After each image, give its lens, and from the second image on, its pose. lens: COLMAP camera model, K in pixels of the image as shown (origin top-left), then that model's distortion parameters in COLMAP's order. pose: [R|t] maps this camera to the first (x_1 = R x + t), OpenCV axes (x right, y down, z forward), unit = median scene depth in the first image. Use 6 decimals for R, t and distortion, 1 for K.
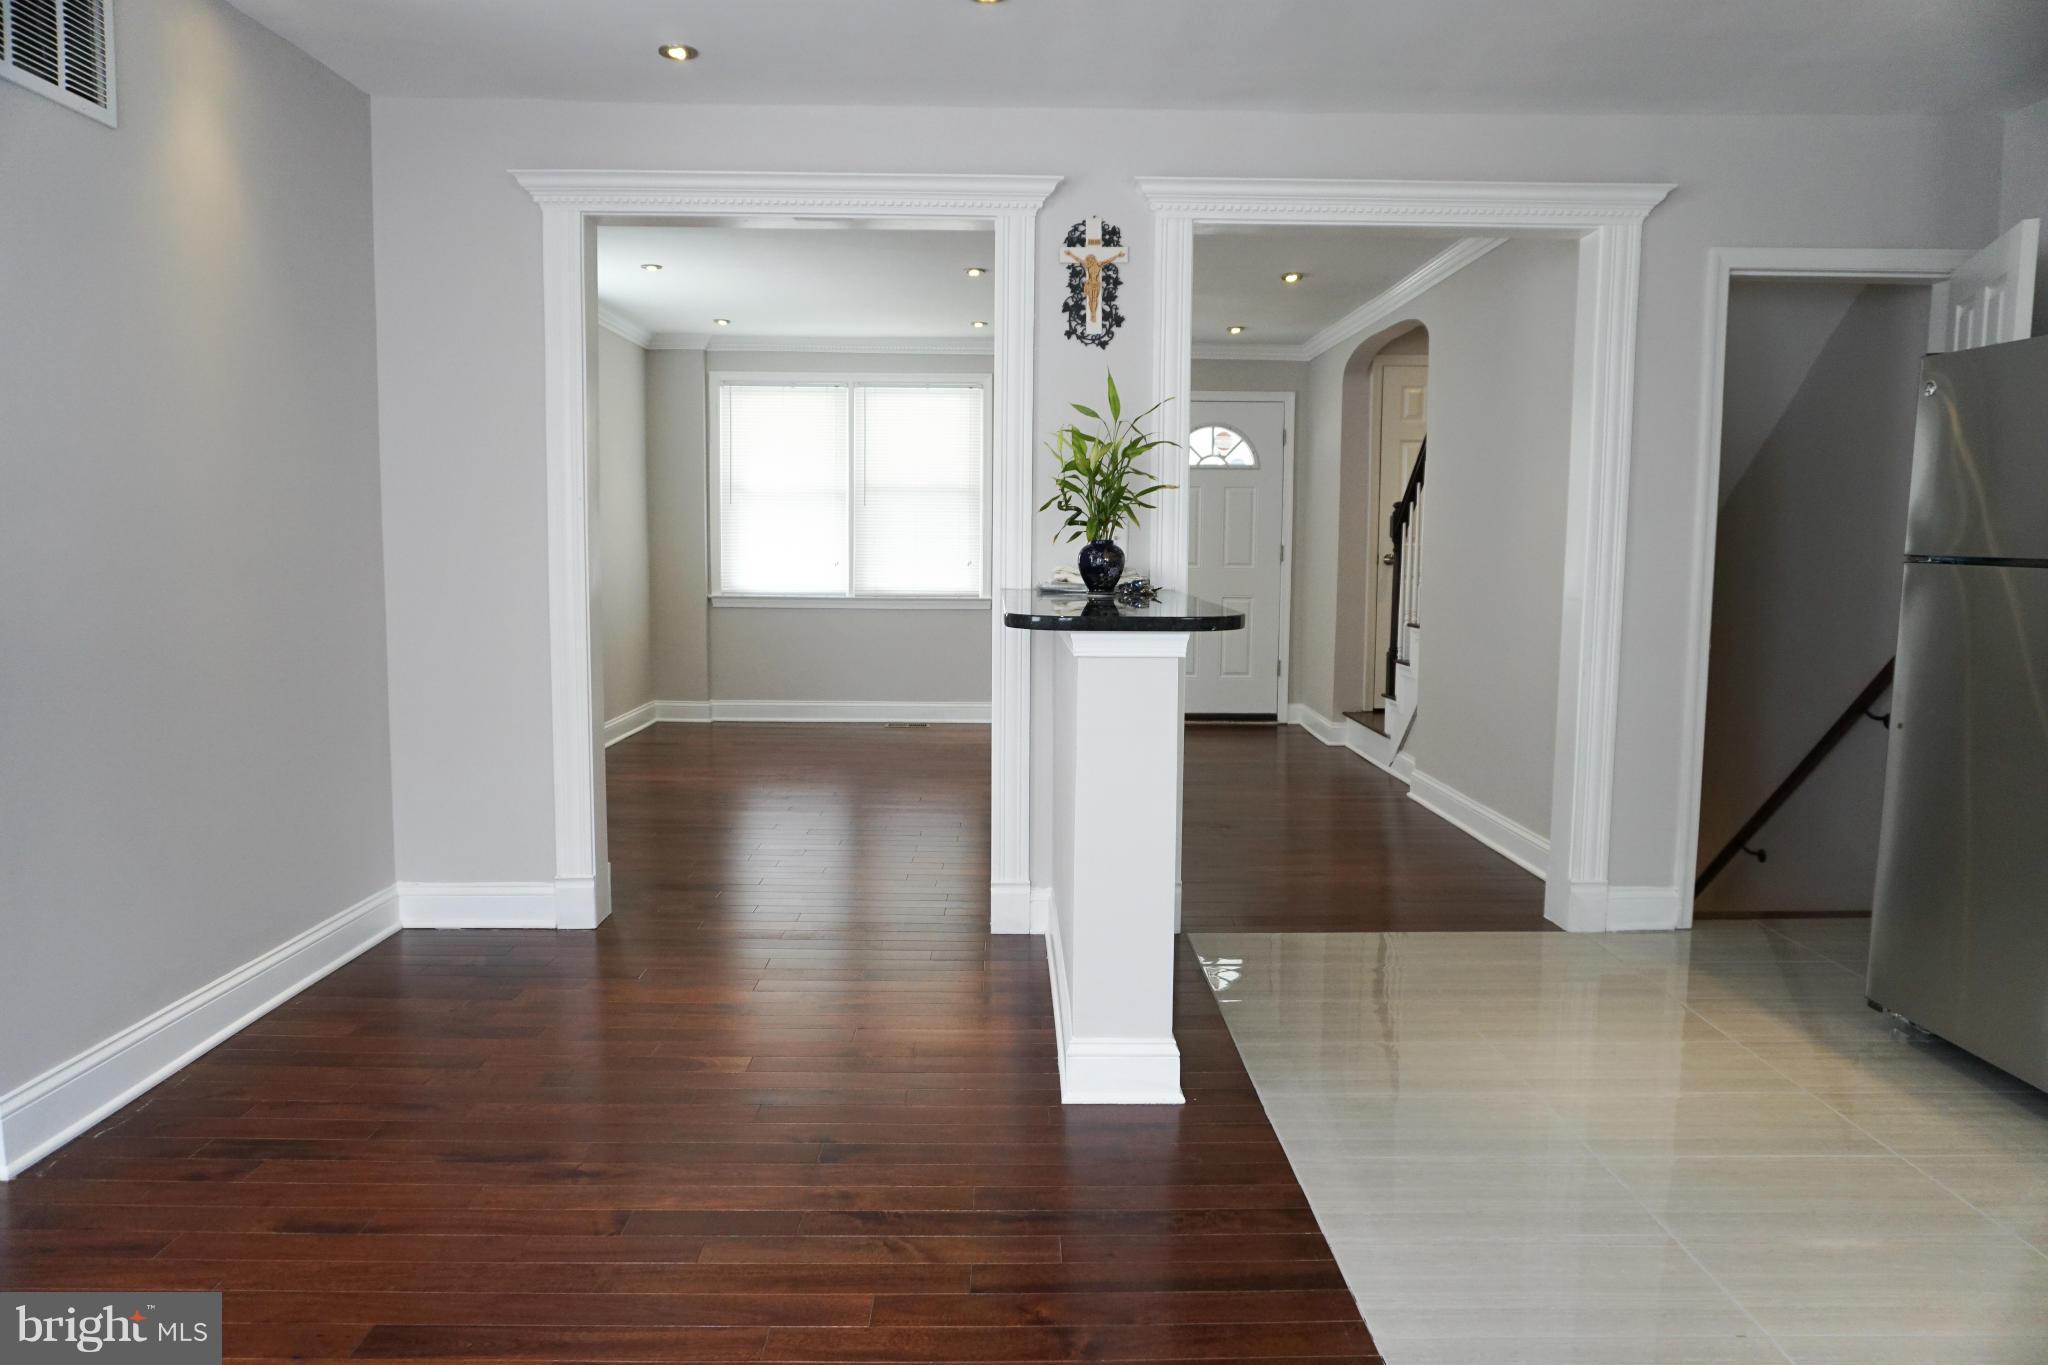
lens RADIAL K [[1360.7, 0, 1019.5], [0, 1360.7, 691.9], [0, 0, 1]] dist [-0.046673, 0.025969]
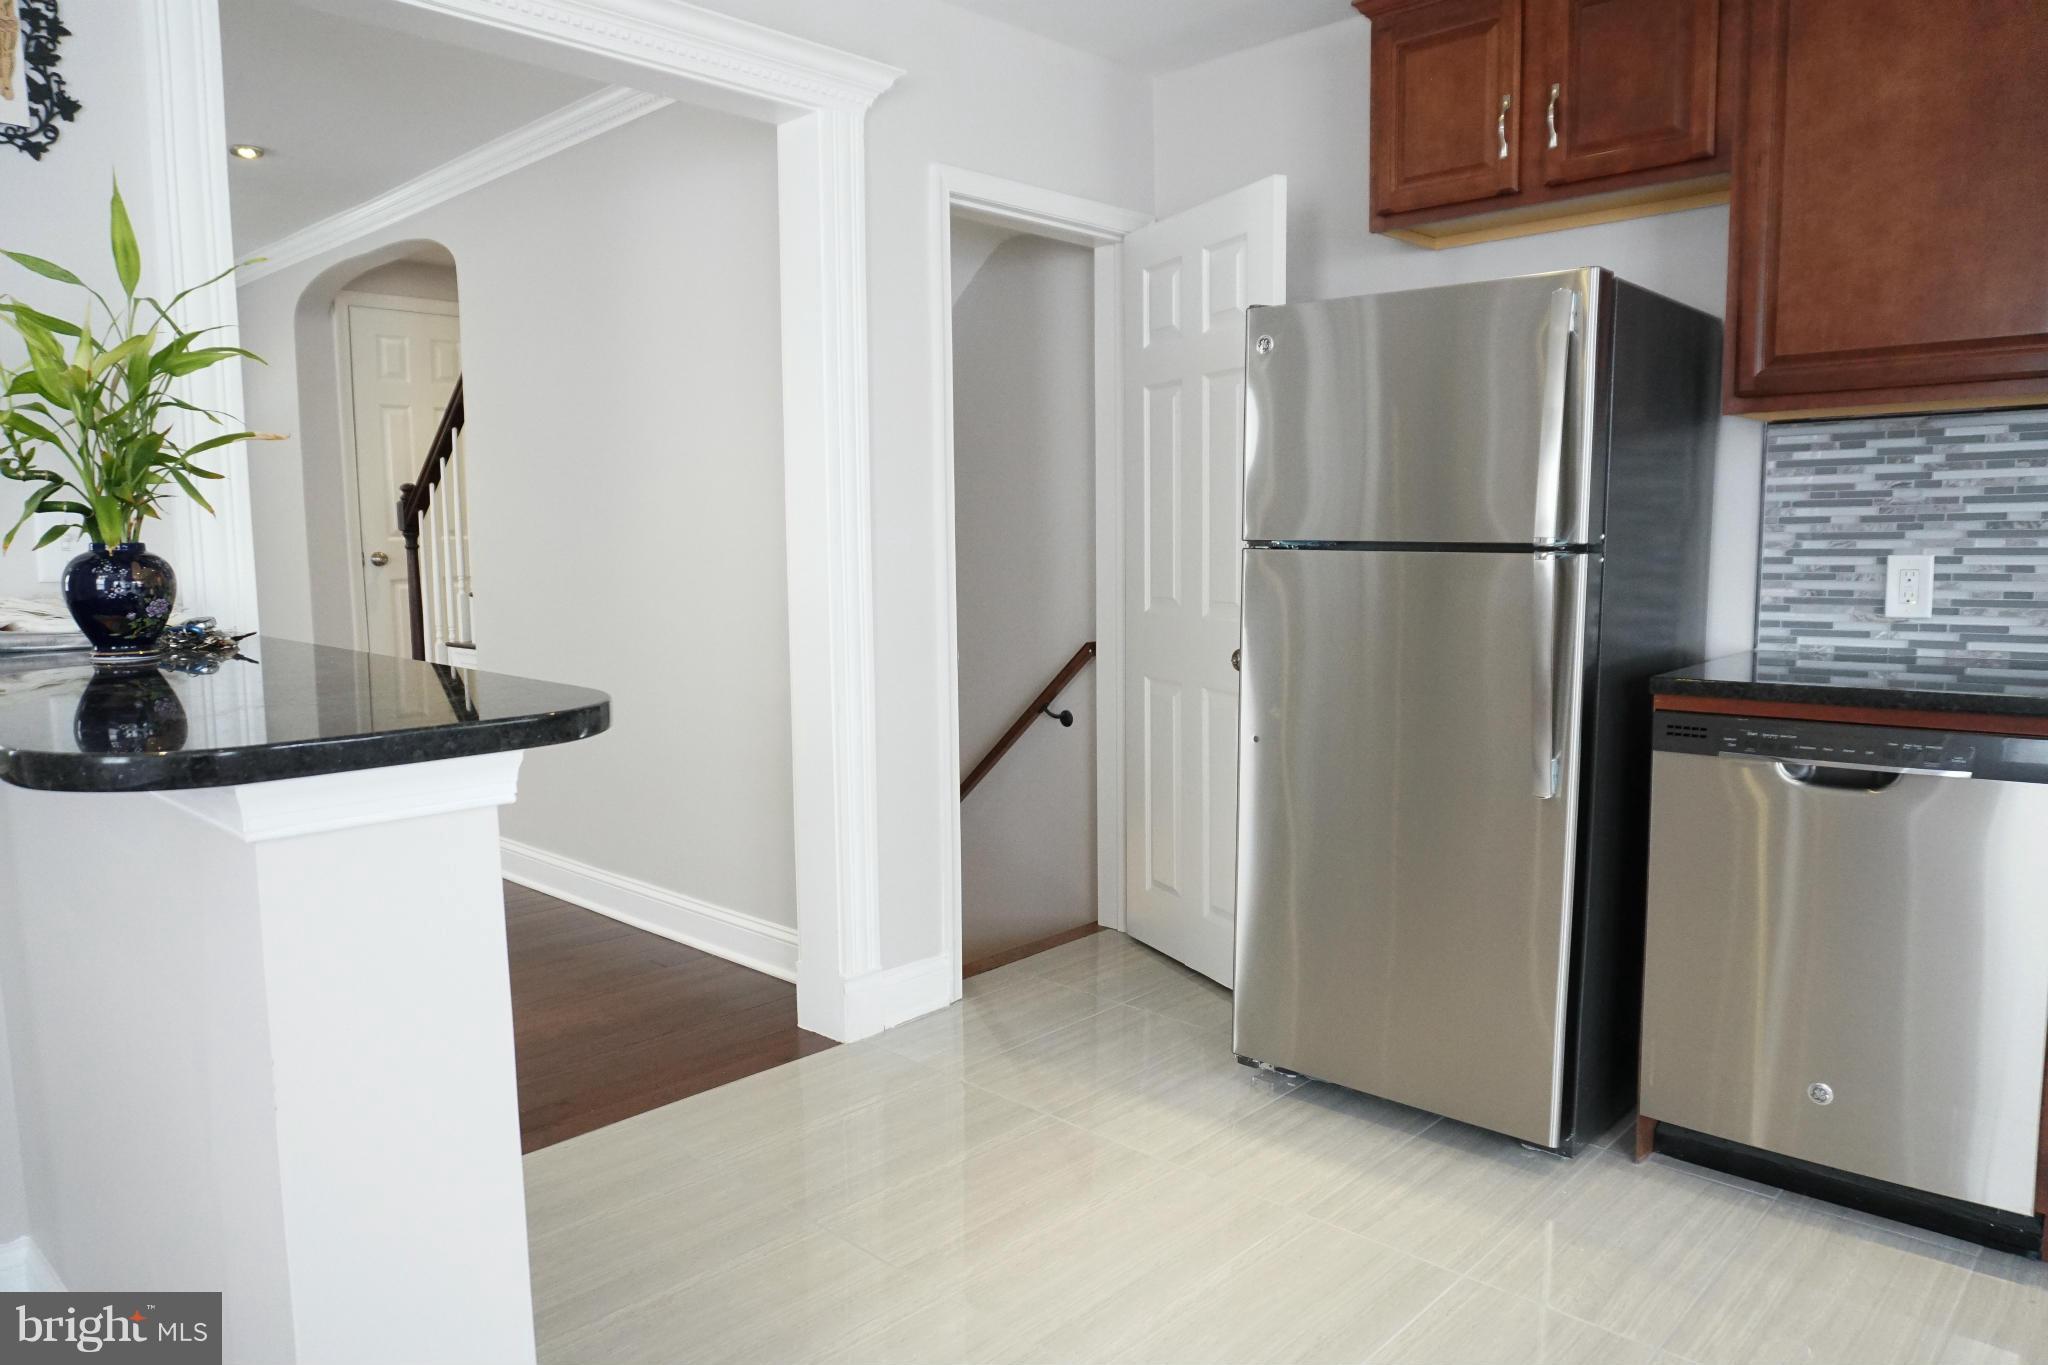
lens RADIAL K [[1360.7, 0, 1019.5], [0, 1360.7, 691.9], [0, 0, 1]] dist [-0.046673, 0.025969]
pose [[0.695490, -0.095353, 0.712181, -0.058015], [0.090567, 0.994884, 0.044759, -0.049889], [-0.712805, 0.033370, 0.700567, 0.429107]]
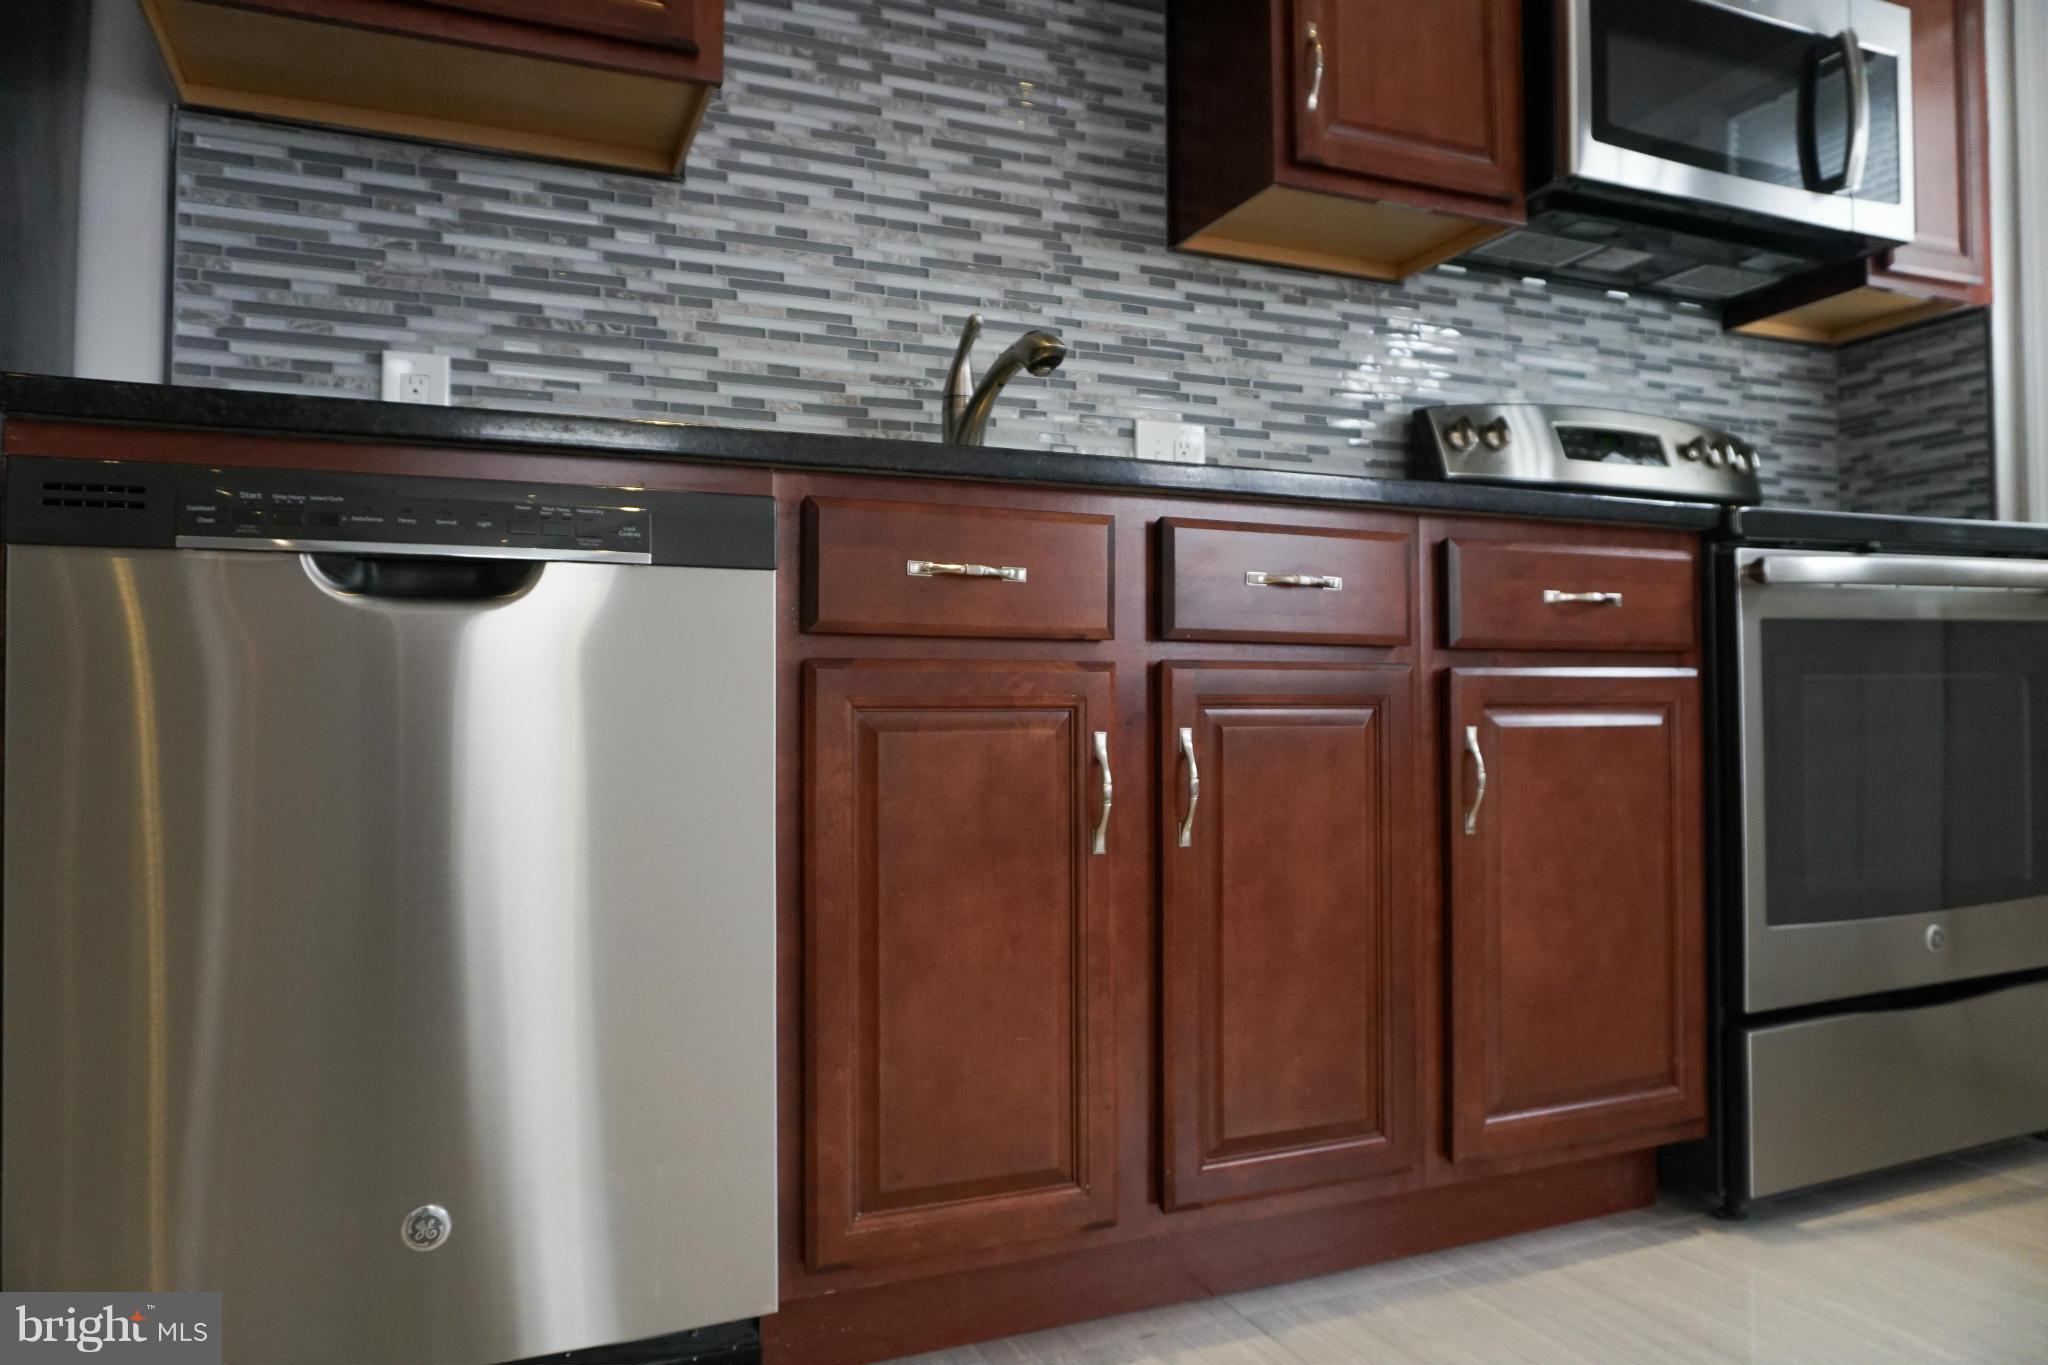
lens RADIAL K [[1360.7, 0, 1019.5], [0, 1360.7, 691.9], [0, 0, 1]] dist [-0.046673, 0.025969]
pose [[-0.378249, 0.019742, 0.925493, 0.282167], [0.095510, 0.995269, 0.017805, 0.080524], [-0.920764, 0.095128, -0.378345, 0.583595]]
